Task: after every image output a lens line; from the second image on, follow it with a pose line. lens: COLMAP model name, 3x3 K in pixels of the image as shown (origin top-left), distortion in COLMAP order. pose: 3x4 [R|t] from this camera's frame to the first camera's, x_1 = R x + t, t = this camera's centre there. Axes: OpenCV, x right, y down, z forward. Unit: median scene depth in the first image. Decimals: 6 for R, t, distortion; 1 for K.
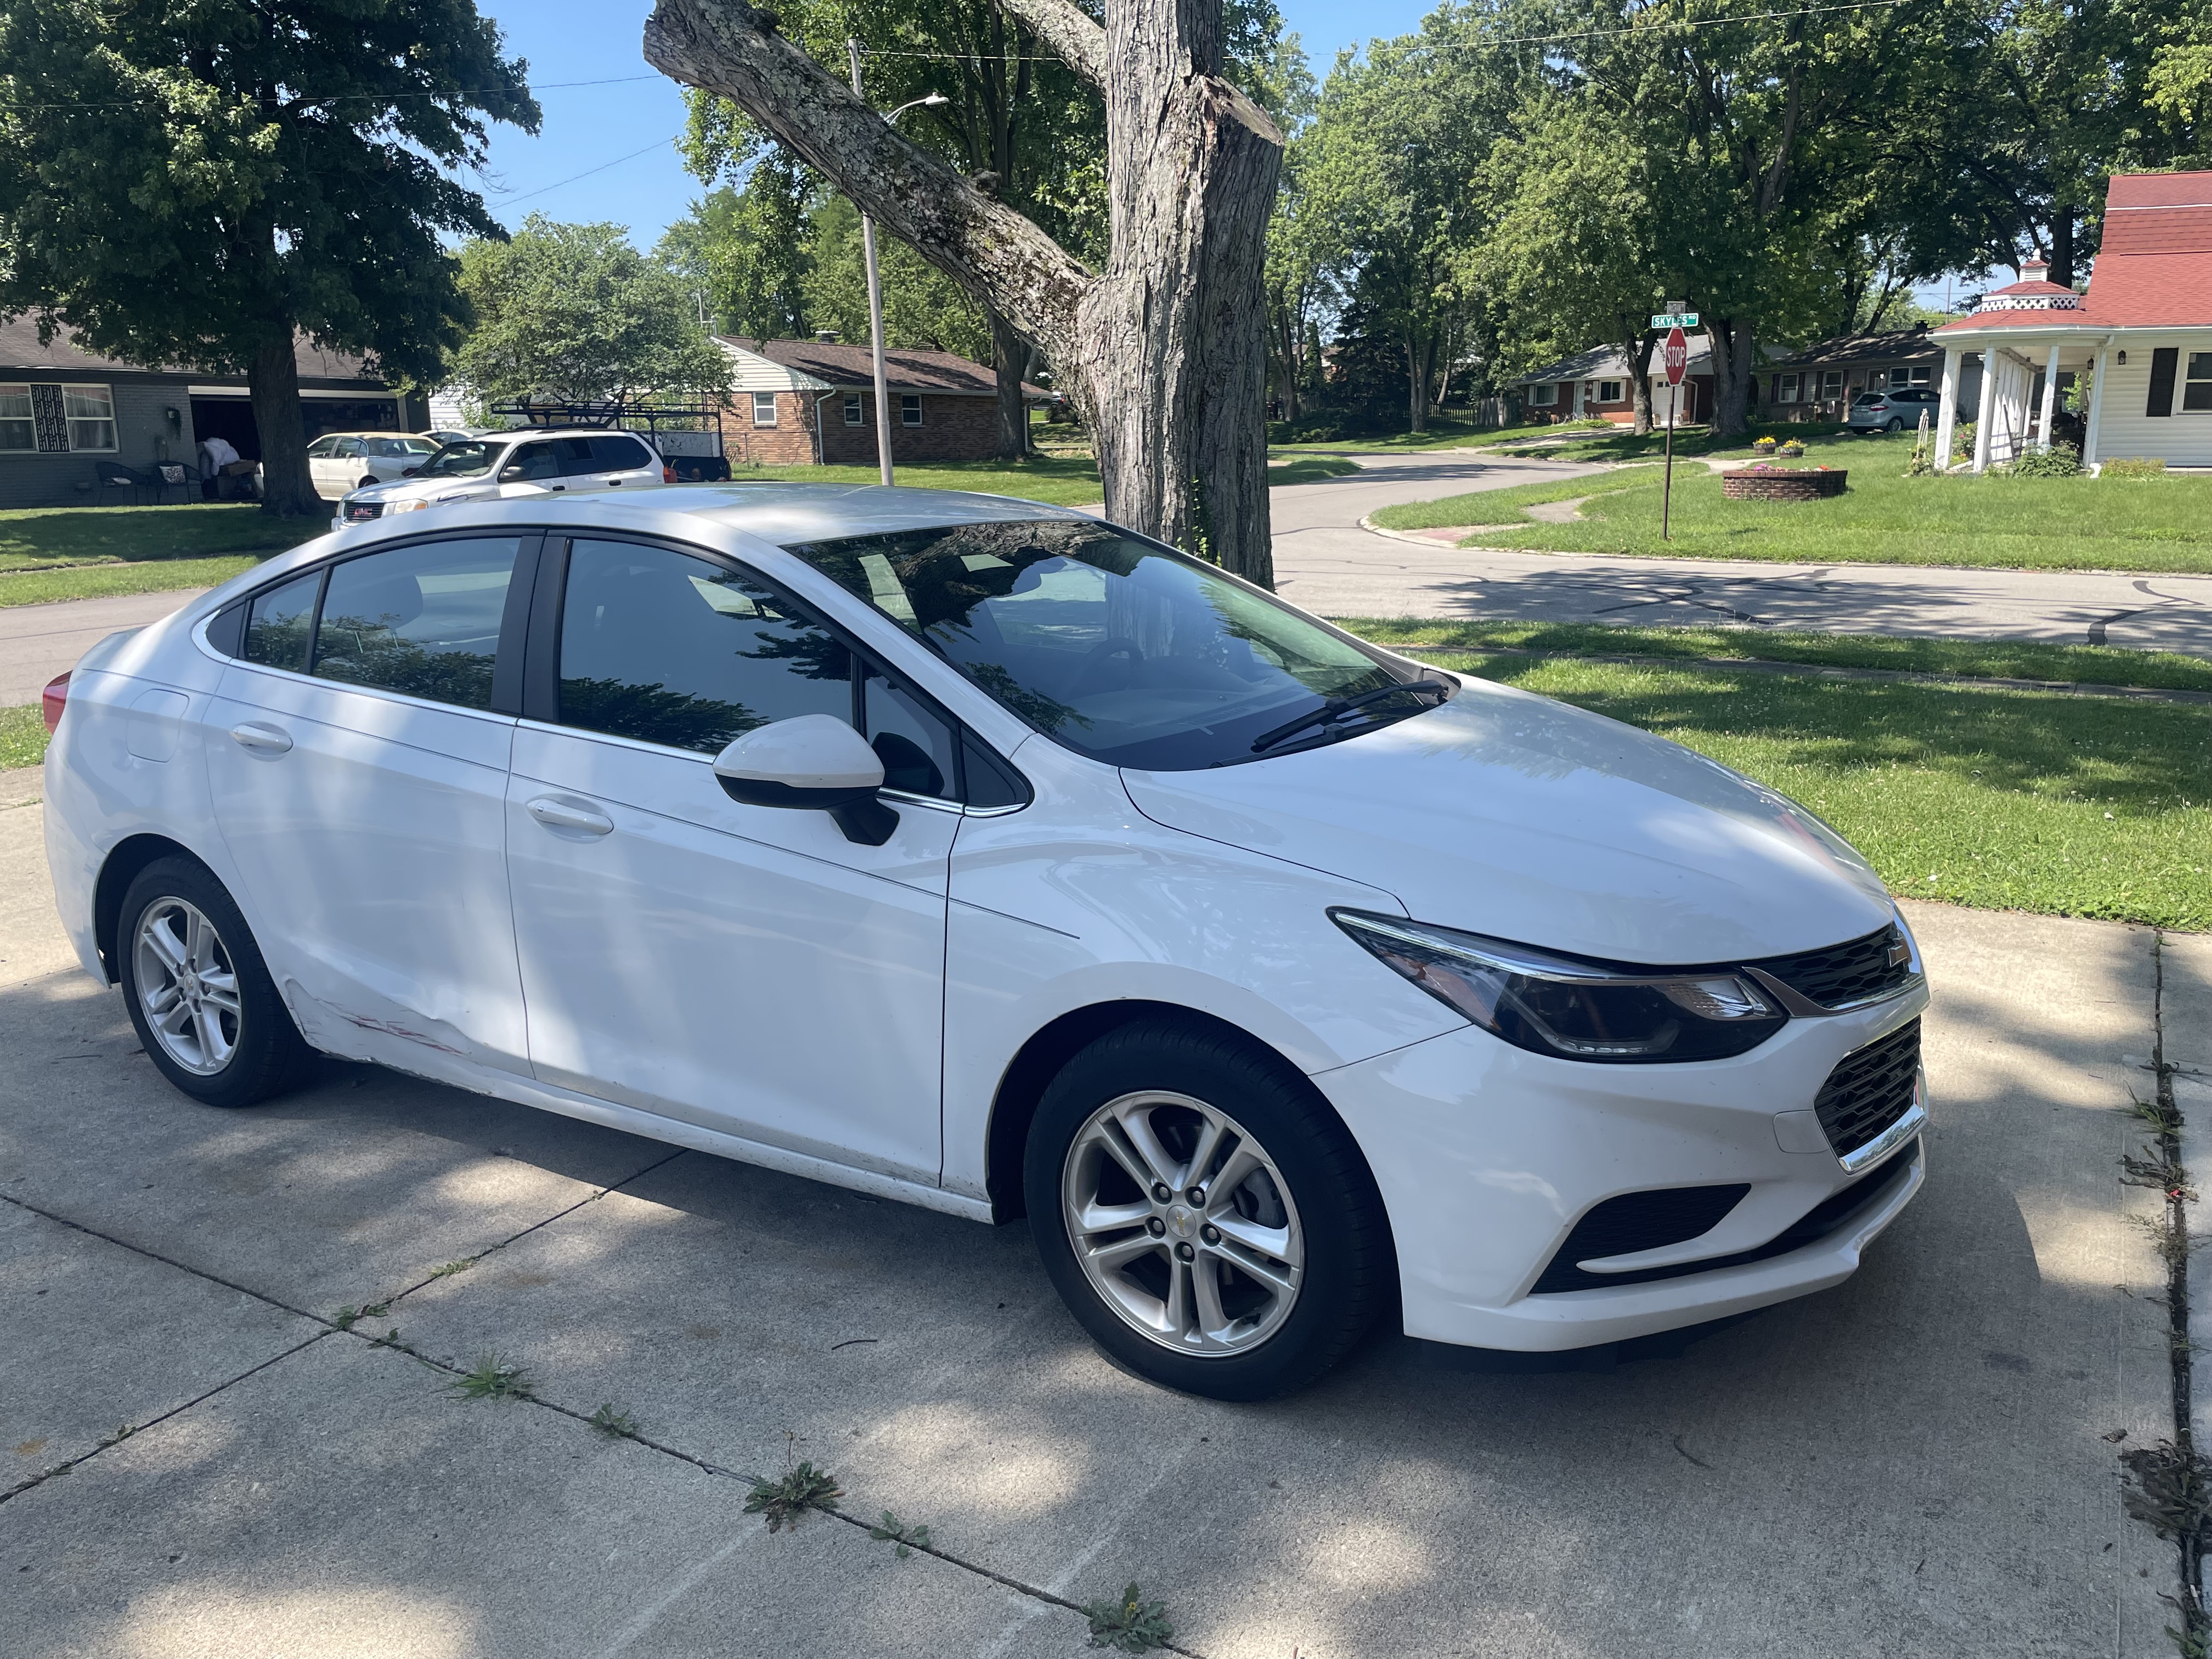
lens RADIAL K [[1727.5, 0, 1130.8], [0, 1727.5, 828.4], [0, 0, 1]] dist [0.099532, -0.145957]
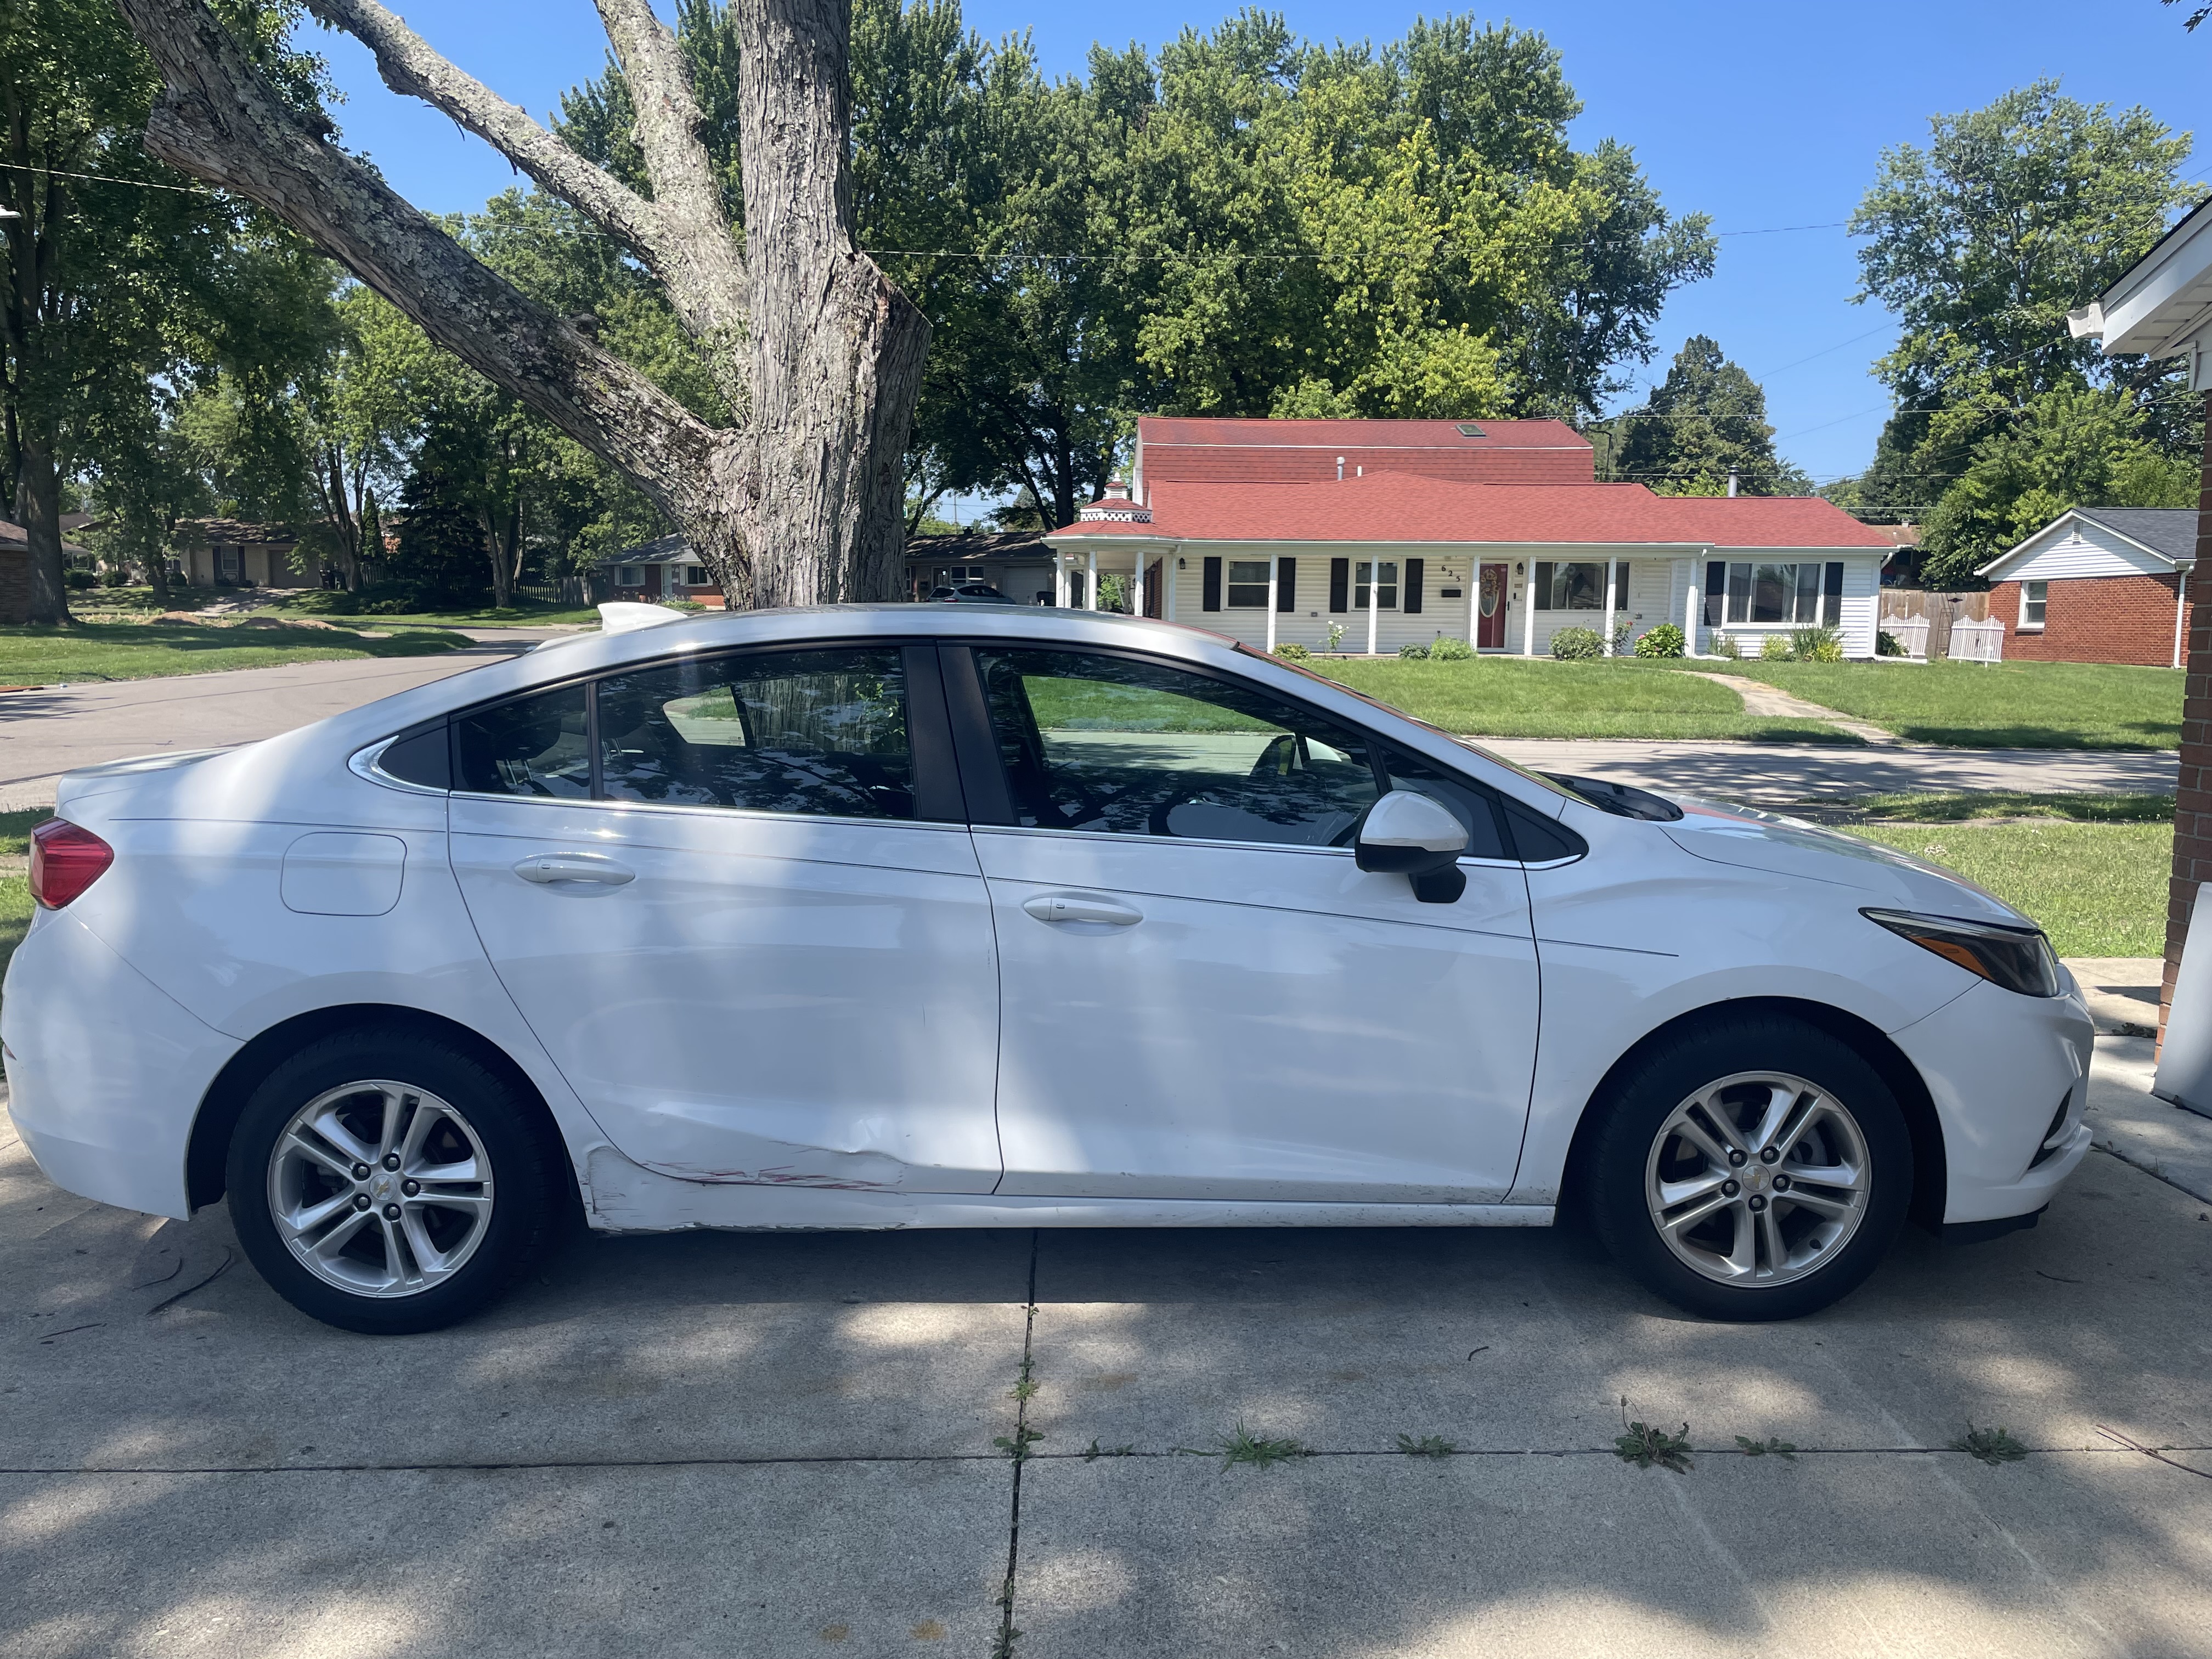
lens RADIAL K [[1727.5, 0, 1130.8], [0, 1727.5, 828.4], [0, 0, 1]] dist [0.099532, -0.145957]
pose [[0.842732, -0.044145, 0.536520, -0.365336], [0.099469, 0.992240, -0.074598, 0.009906], [-0.529064, 0.116234, 0.840584, 0.057045]]
